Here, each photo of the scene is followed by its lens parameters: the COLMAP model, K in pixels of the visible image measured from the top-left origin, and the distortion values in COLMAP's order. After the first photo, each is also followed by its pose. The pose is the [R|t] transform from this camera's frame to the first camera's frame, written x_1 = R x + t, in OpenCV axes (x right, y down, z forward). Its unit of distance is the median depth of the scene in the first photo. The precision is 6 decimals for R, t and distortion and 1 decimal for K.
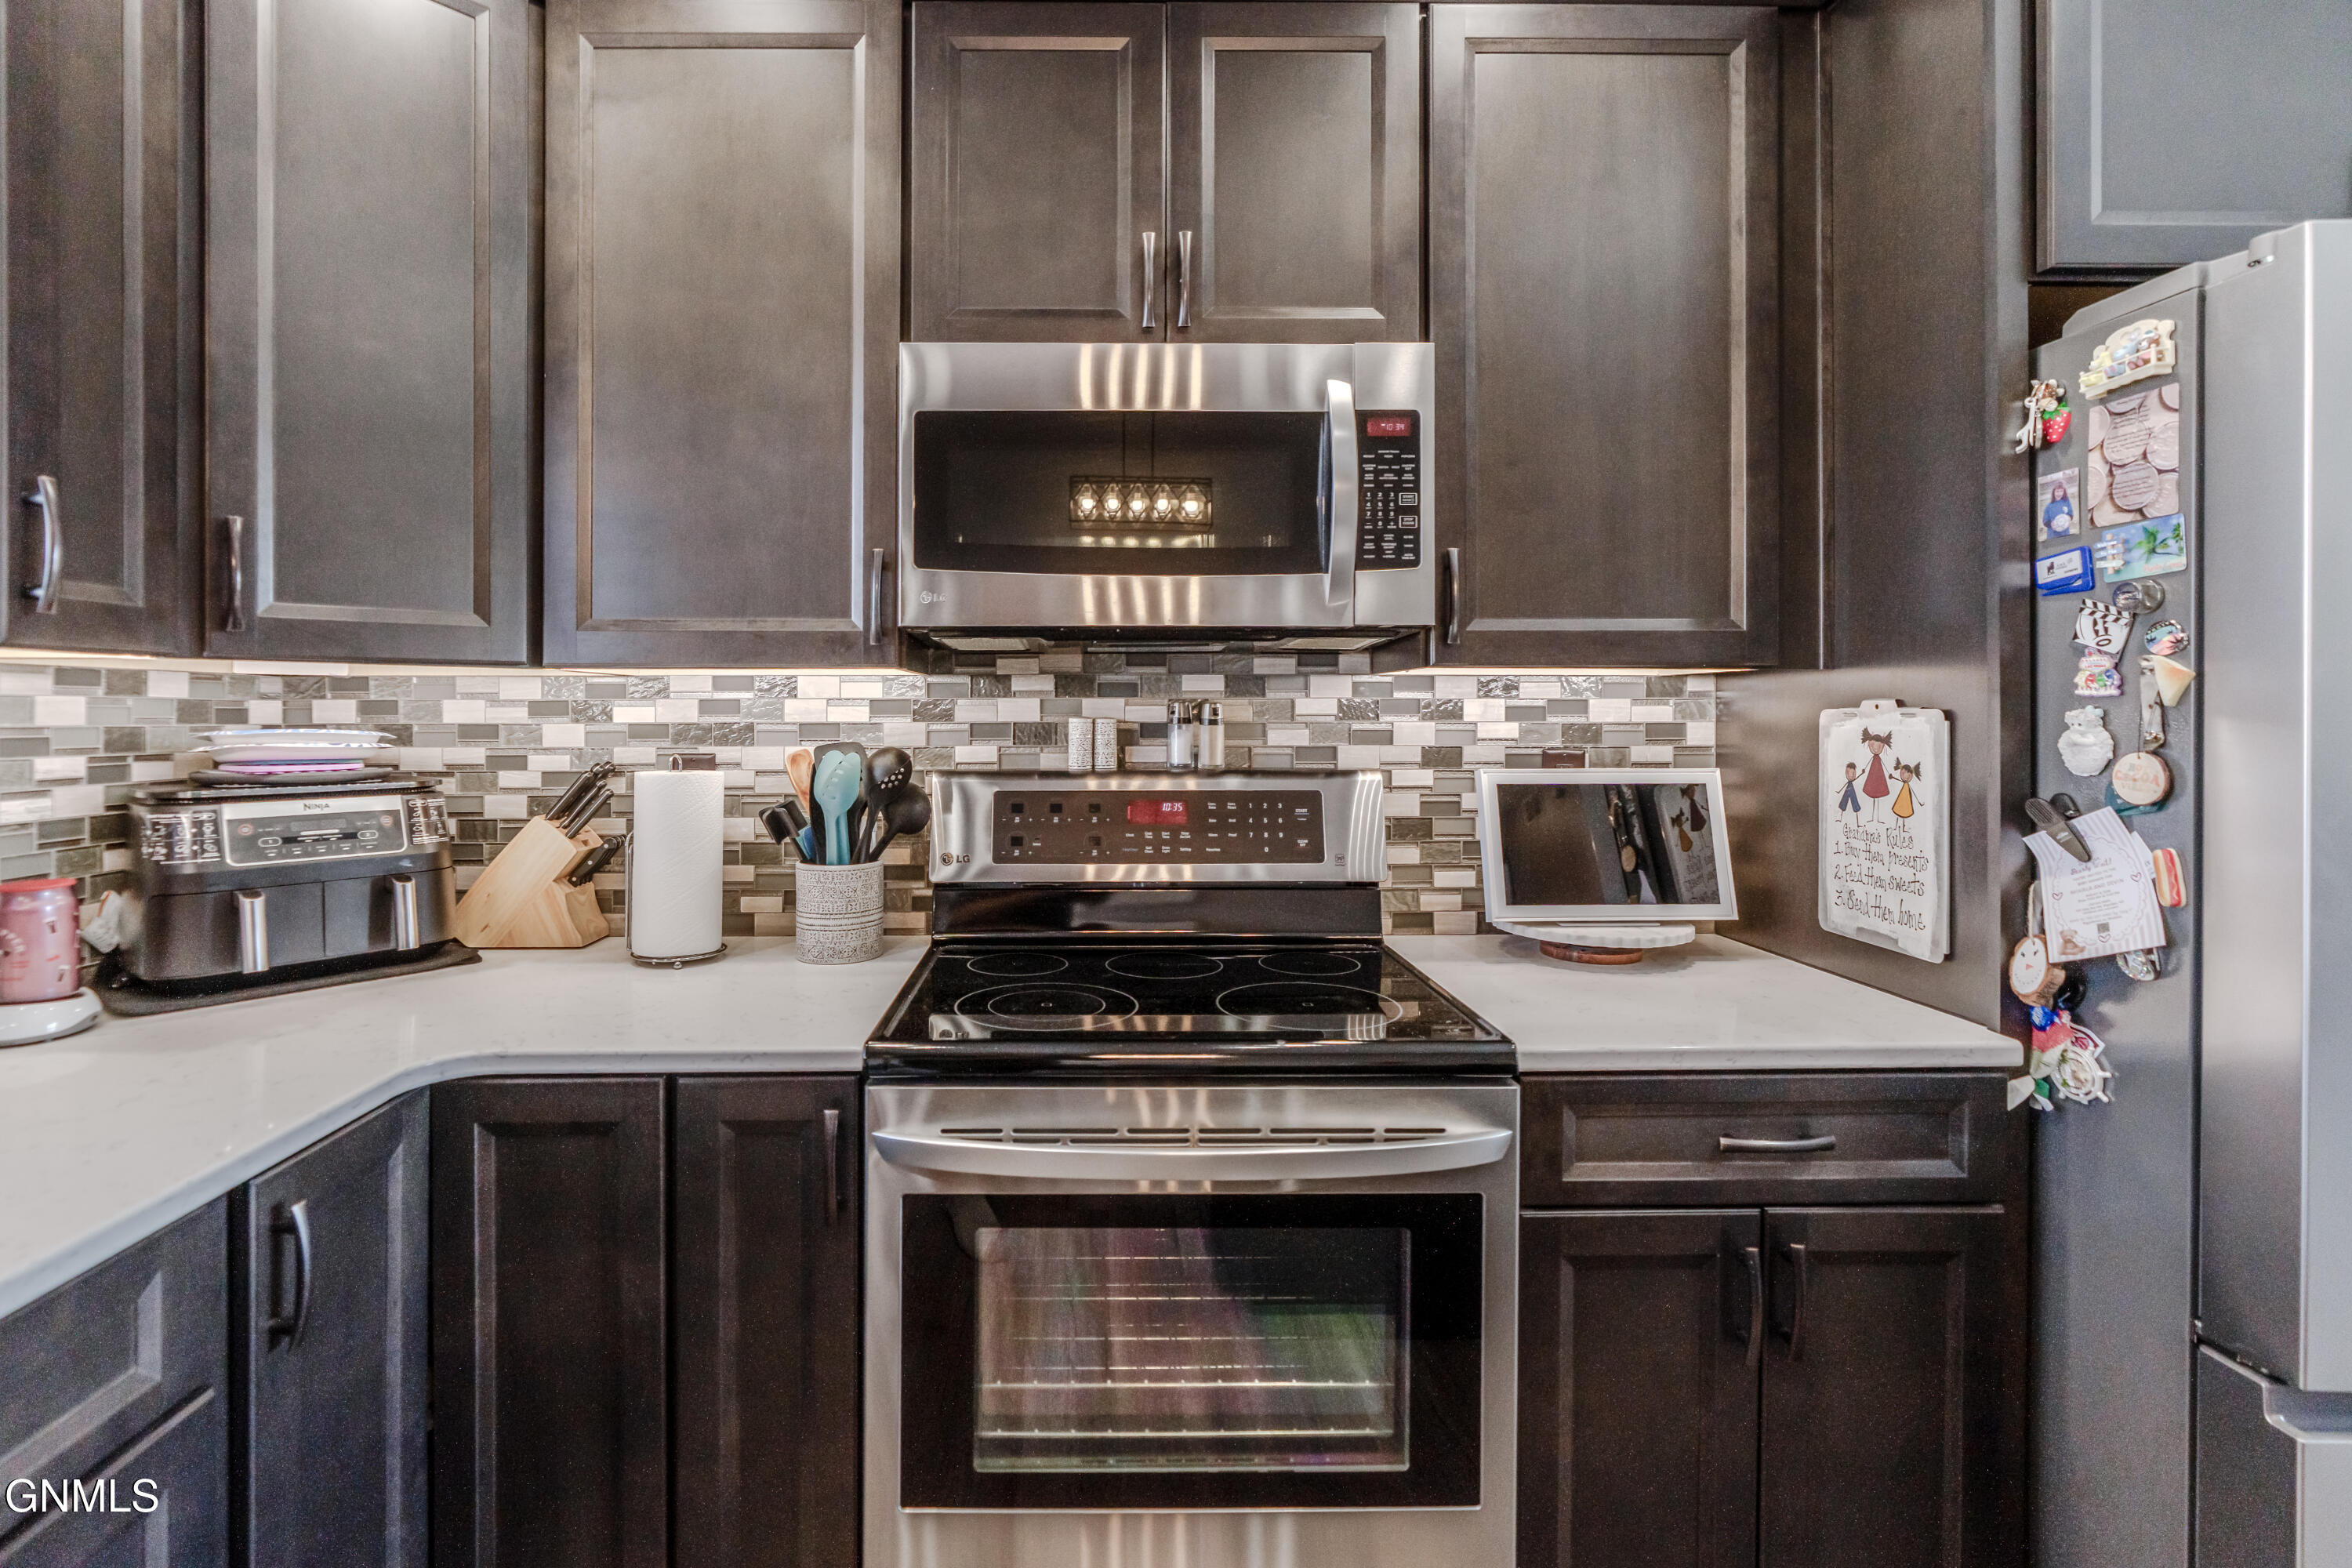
lens RADIAL K [[1083.2, 0, 1120.0], [0, 1083.2, 712.2], [0, 0, 1]] dist [0.002629, 0.000664]
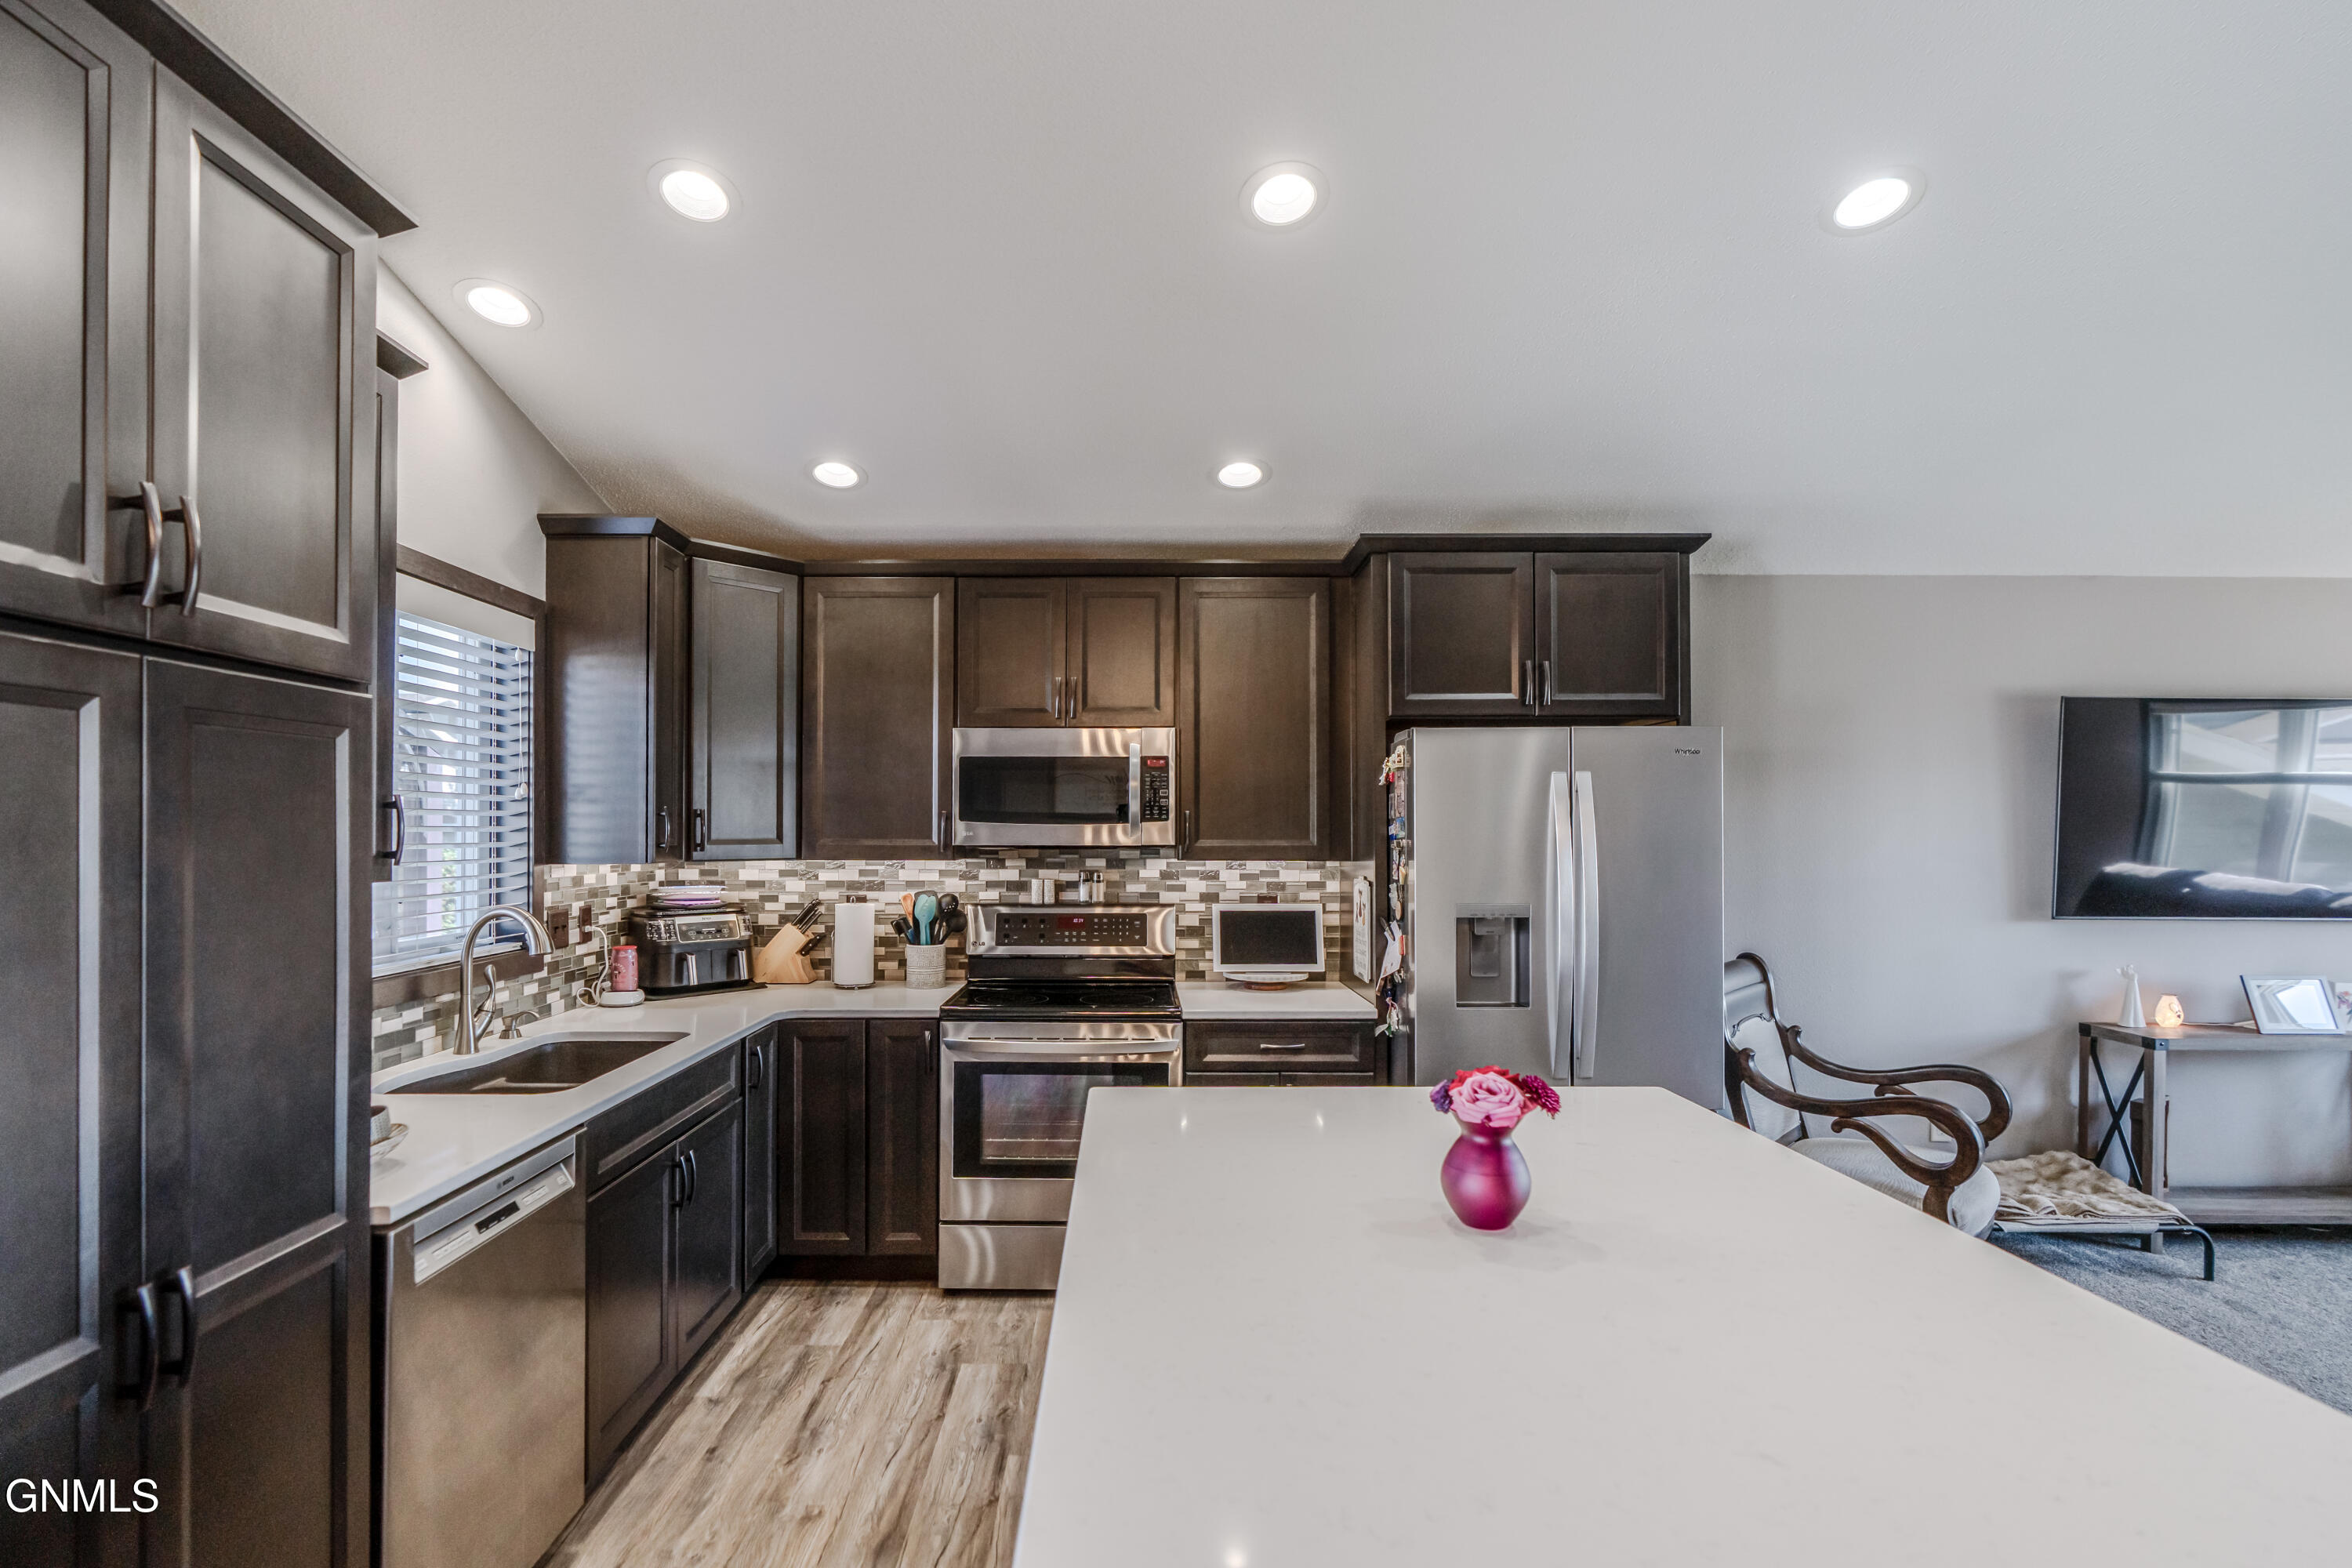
lens RADIAL K [[1083.2, 0, 1153.2], [0, 1083.2, 836.2], [0, 0, 1]] dist [0.002629, 0.000664]
pose [[0.999856, 0.002067, -0.016866, 0.243175], [-0.002024, 0.999995, 0.002556, -0.090712], [0.016871, -0.002521, 0.999854, -1.210009]]
